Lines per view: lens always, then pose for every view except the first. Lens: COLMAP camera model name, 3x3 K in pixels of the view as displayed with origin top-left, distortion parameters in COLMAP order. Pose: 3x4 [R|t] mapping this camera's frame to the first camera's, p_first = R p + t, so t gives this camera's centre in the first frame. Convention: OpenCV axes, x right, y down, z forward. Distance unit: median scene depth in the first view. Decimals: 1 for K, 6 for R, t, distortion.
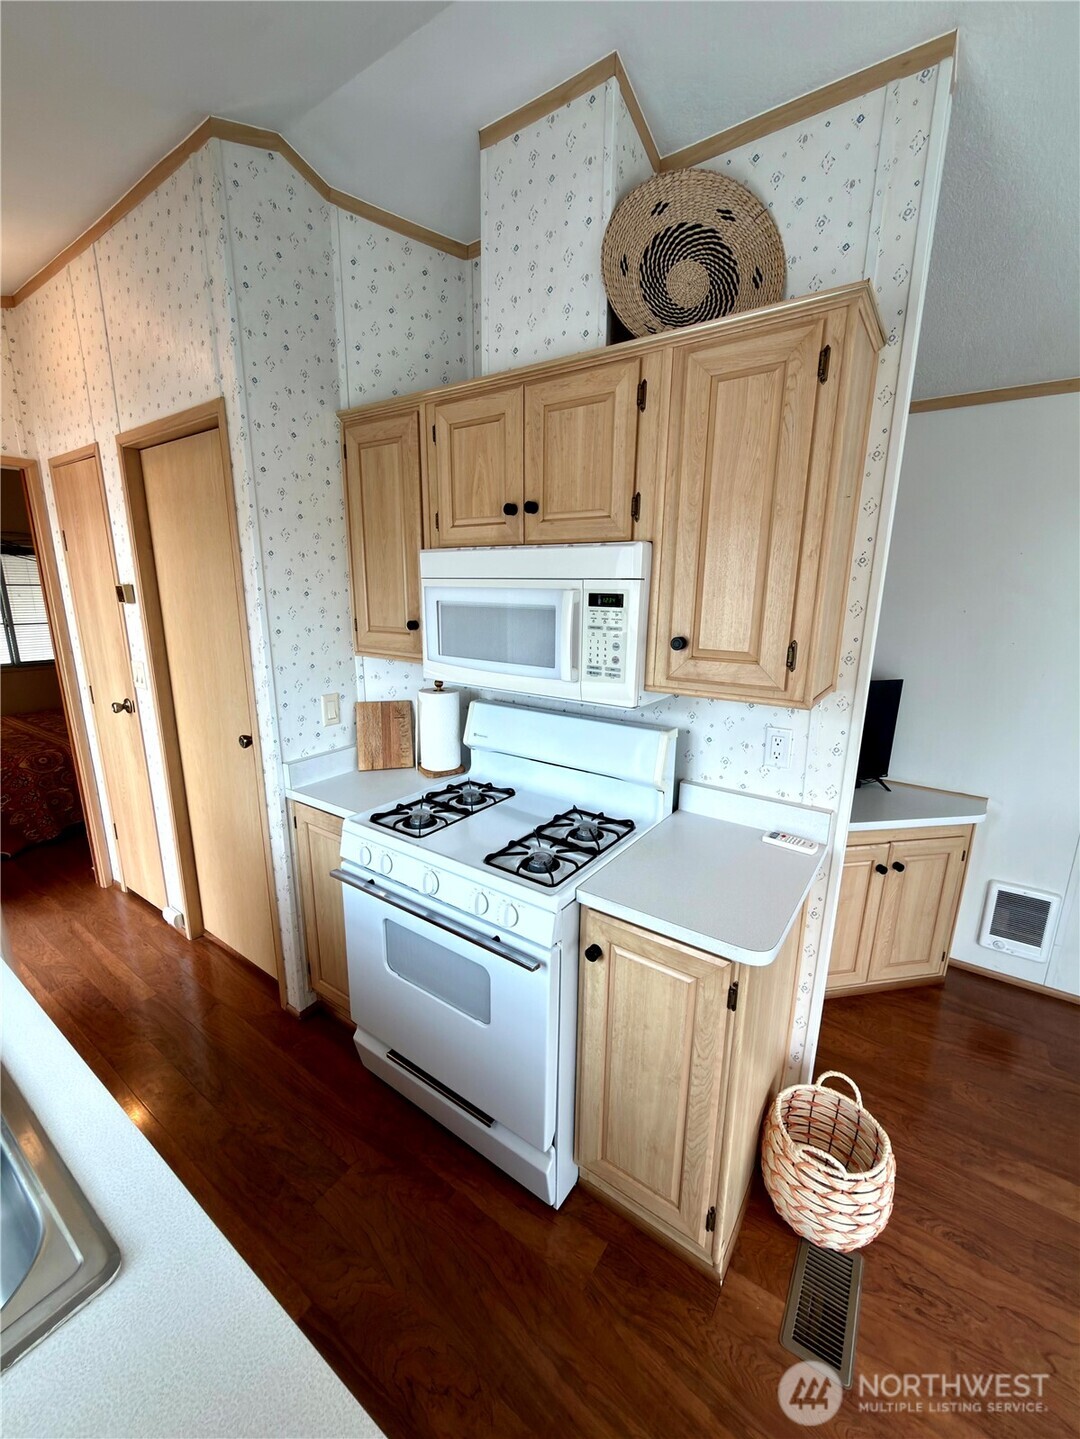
lens RADIAL K [[571.4, 0, 543.4], [0, 571.4, 721.6], [0, 0, 1]] dist [-0.000941, 0.000197]
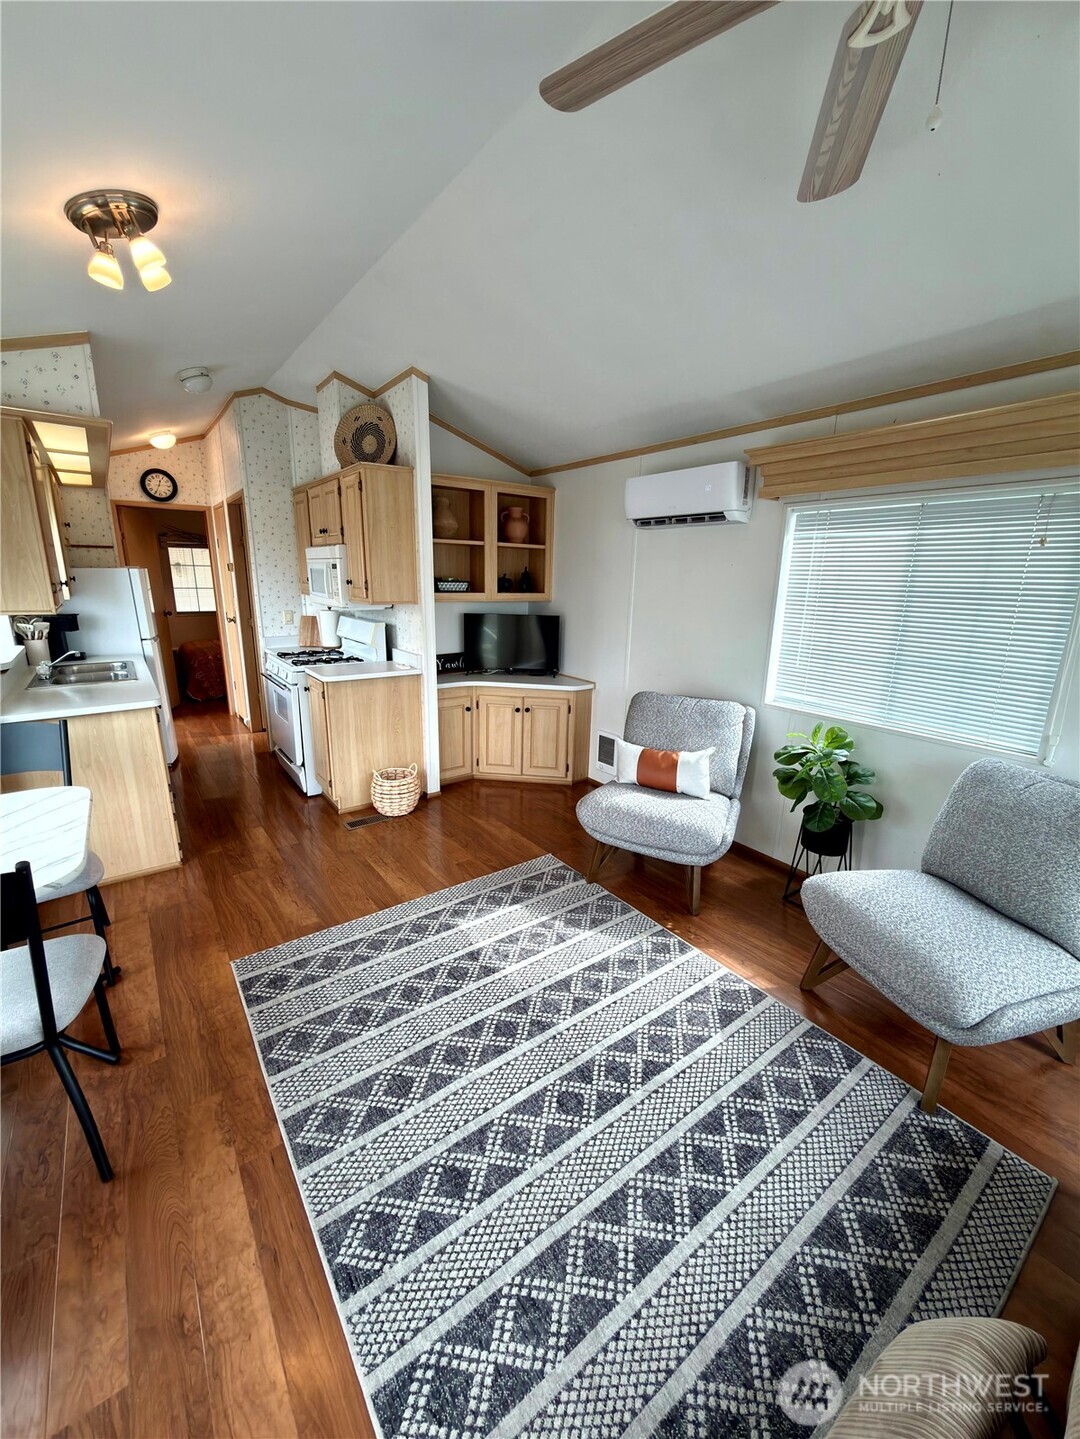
lens RADIAL K [[571.4, 0, 540.3], [0, 571.4, 722.0], [0, 0, 1]] dist [-0.000941, 0.000197]
pose [[0.946588, 0.087474, -0.310353, 1.643490], [-0.081182, 0.996148, 0.033159, 0.294427], [0.312058, -0.006193, 0.950043, -1.064419]]
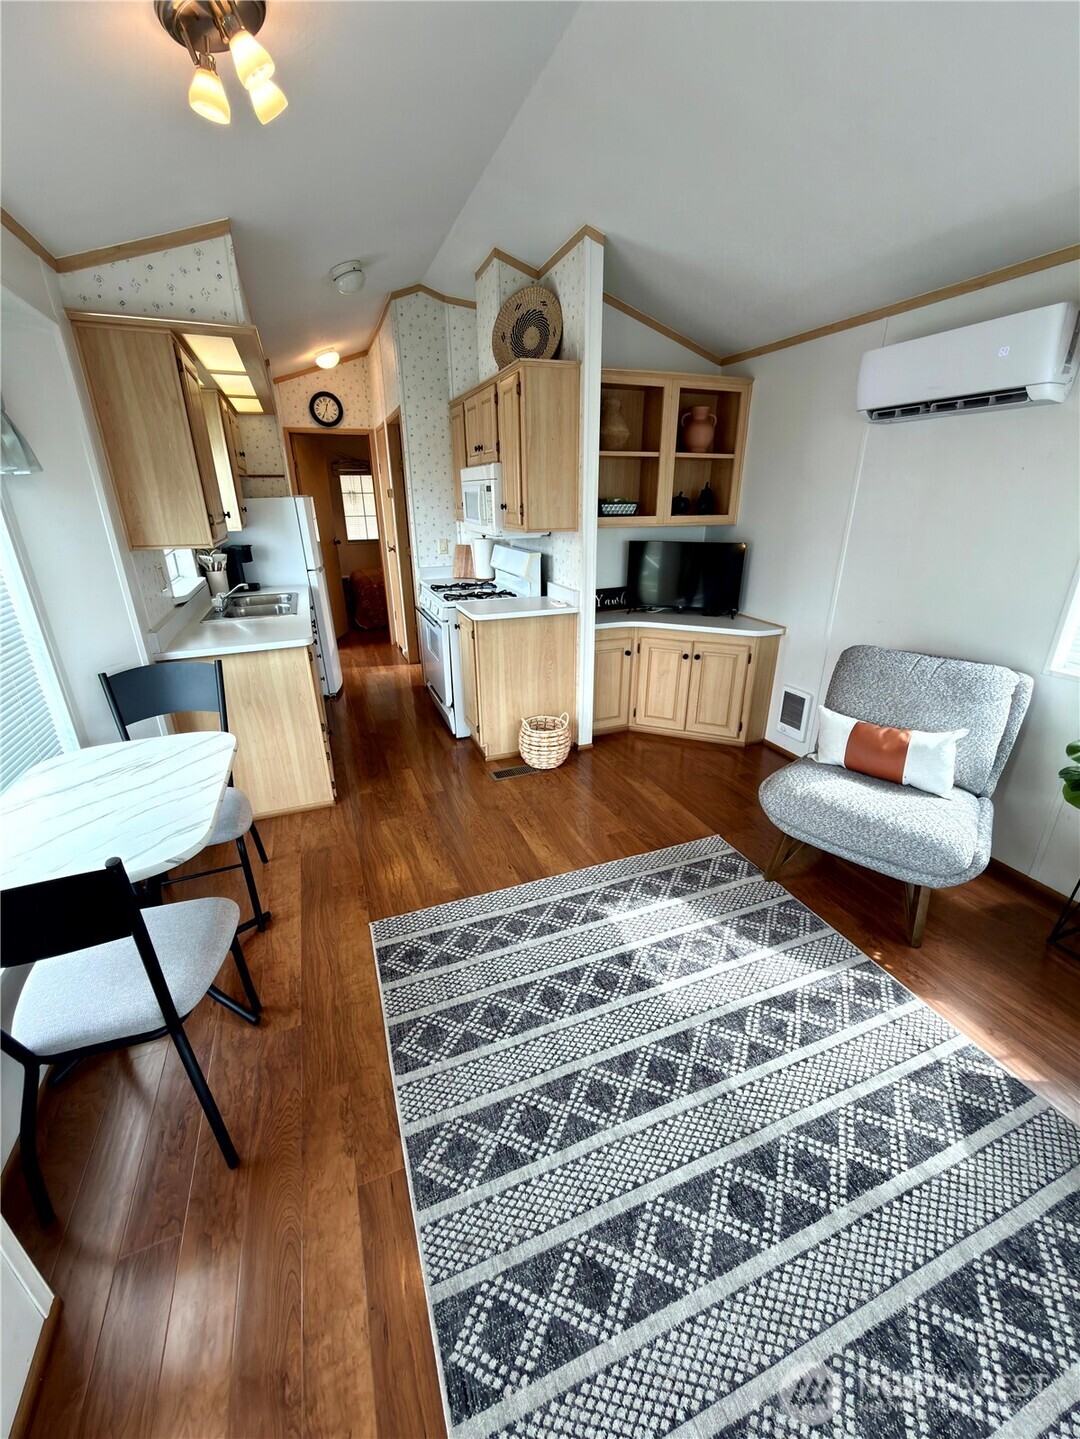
lens RADIAL K [[571.4, 0, 540.9], [0, 571.4, 721.6], [0, 0, 1]] dist [-0.000941, 0.000197]
pose [[0.830549, 0.189555, -0.523695, 1.488462], [-0.109160, 0.977466, 0.180678, 0.243250], [0.546143, -0.092895, 0.832526, -0.830160]]
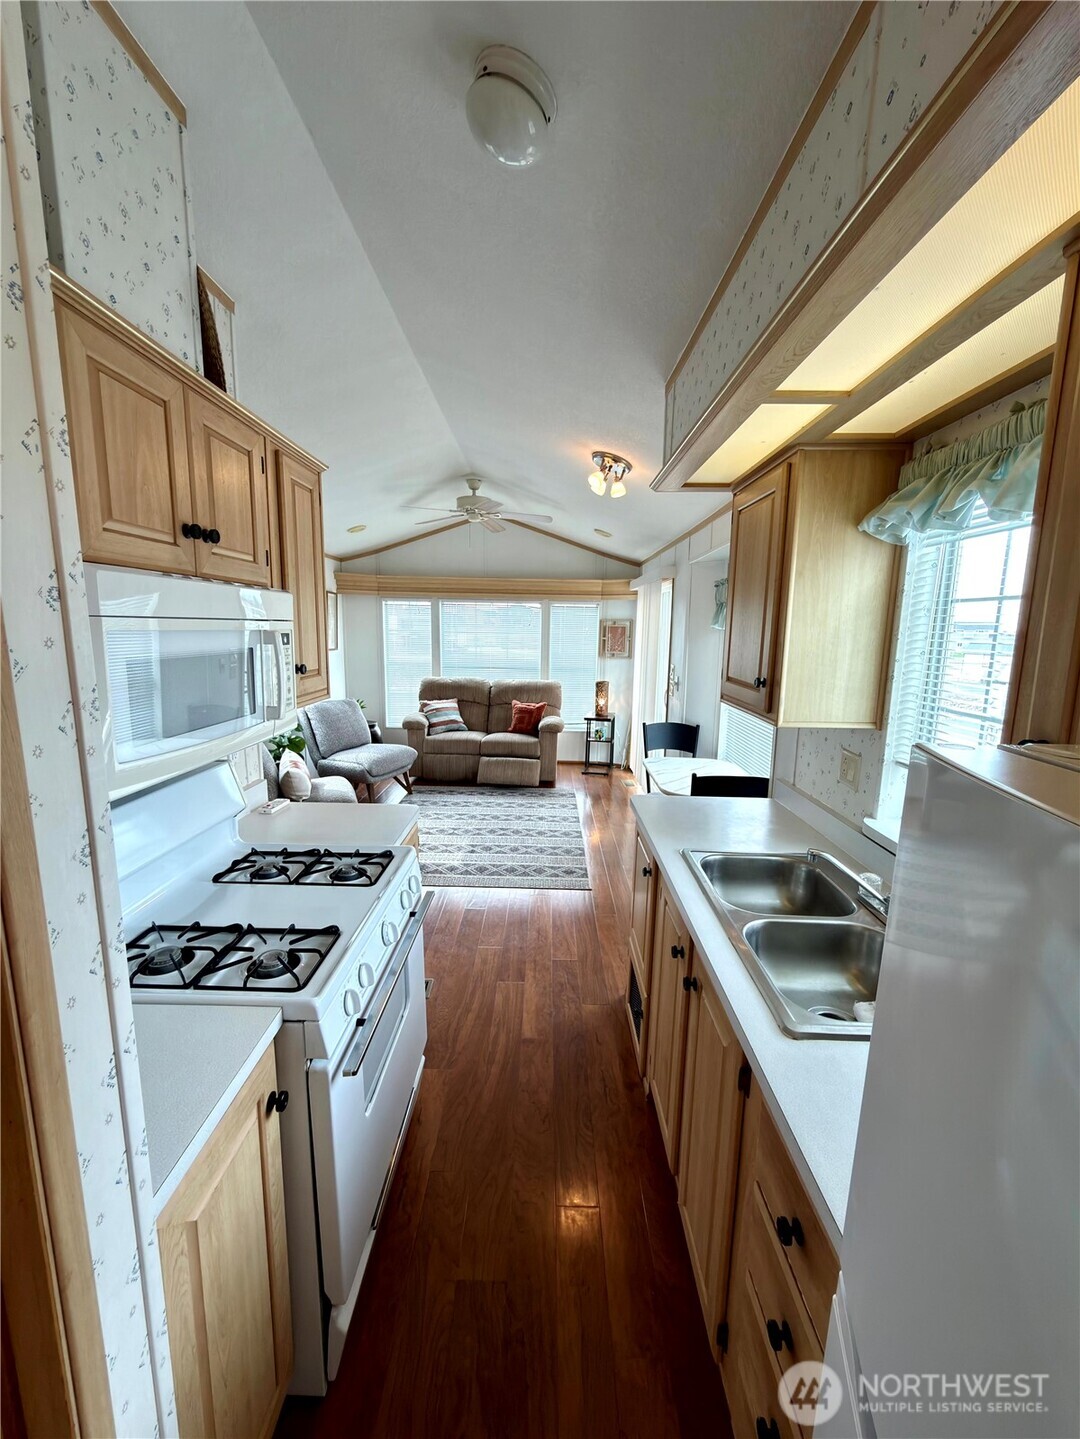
lens RADIAL K [[571.4, 0, 539.4], [0, 571.4, 720.5], [0, 0, 1]] dist [-0.000941, 0.000197]
pose [[-0.560329, -0.154594, 0.813715, -0.951995], [0.165649, 0.941663, 0.292969, -0.266002], [-0.811537, 0.298950, -0.502033, 1.032963]]
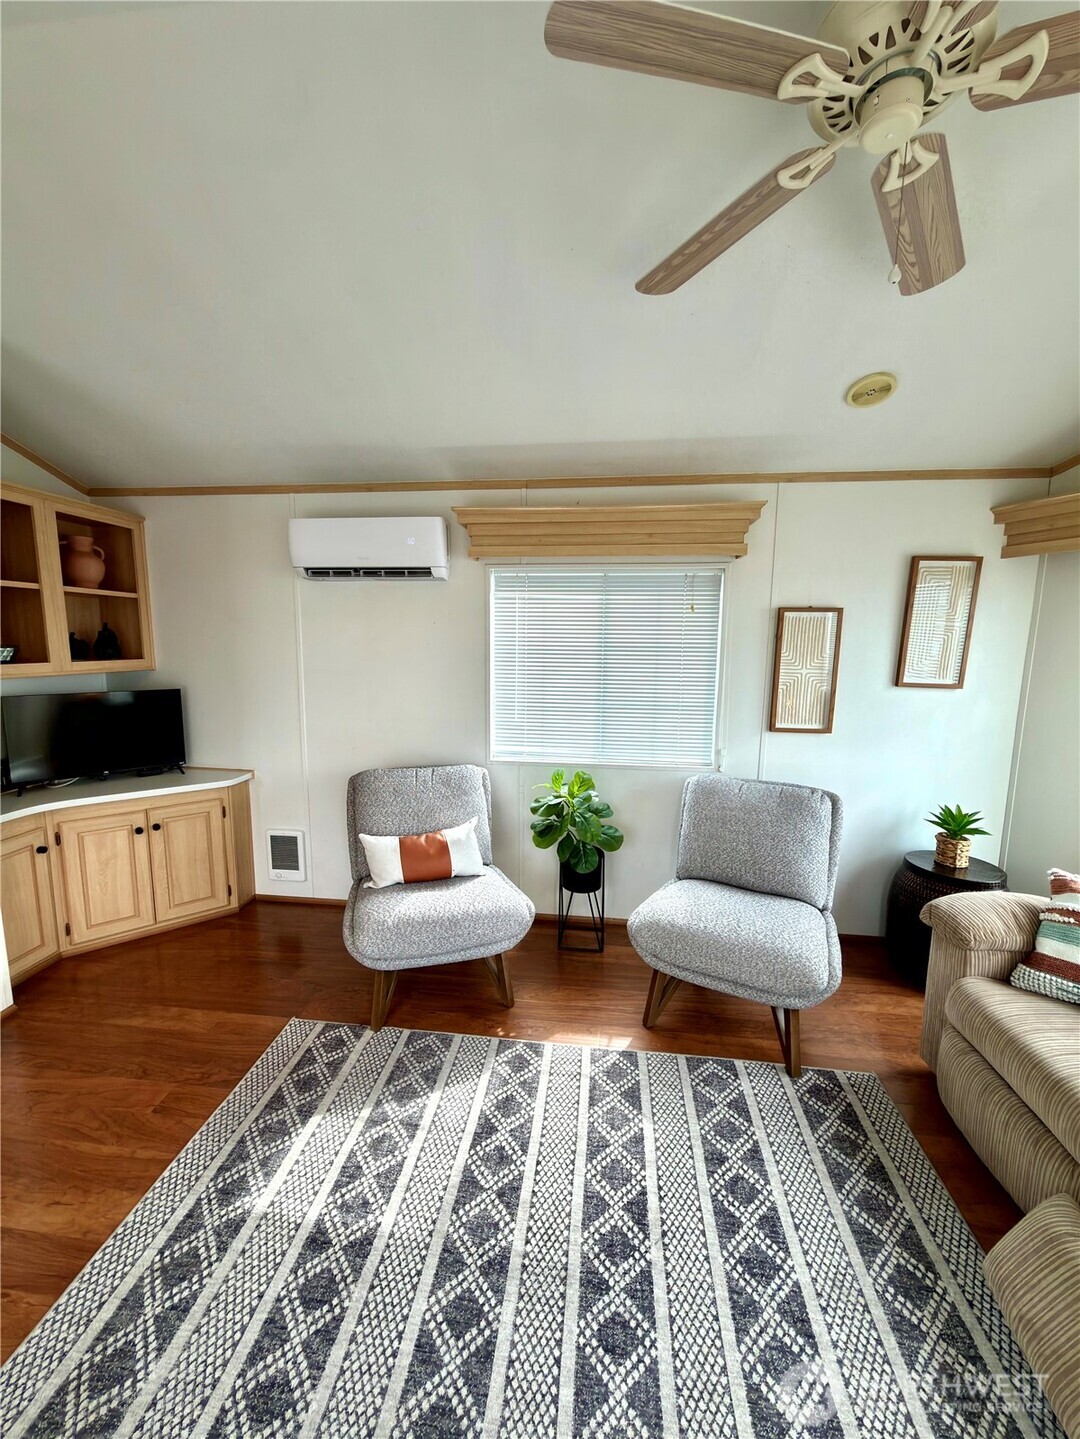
lens RADIAL K [[571.4, 0, 540.6], [0, 571.4, 721.5], [0, 0, 1]] dist [-0.000941, 0.000197]
pose [[0.884069, -0.070103, 0.462069, 1.057652], [0.104661, 0.993273, -0.049551, 0.220313], [-0.455487, 0.092167, 0.885458, -0.780852]]
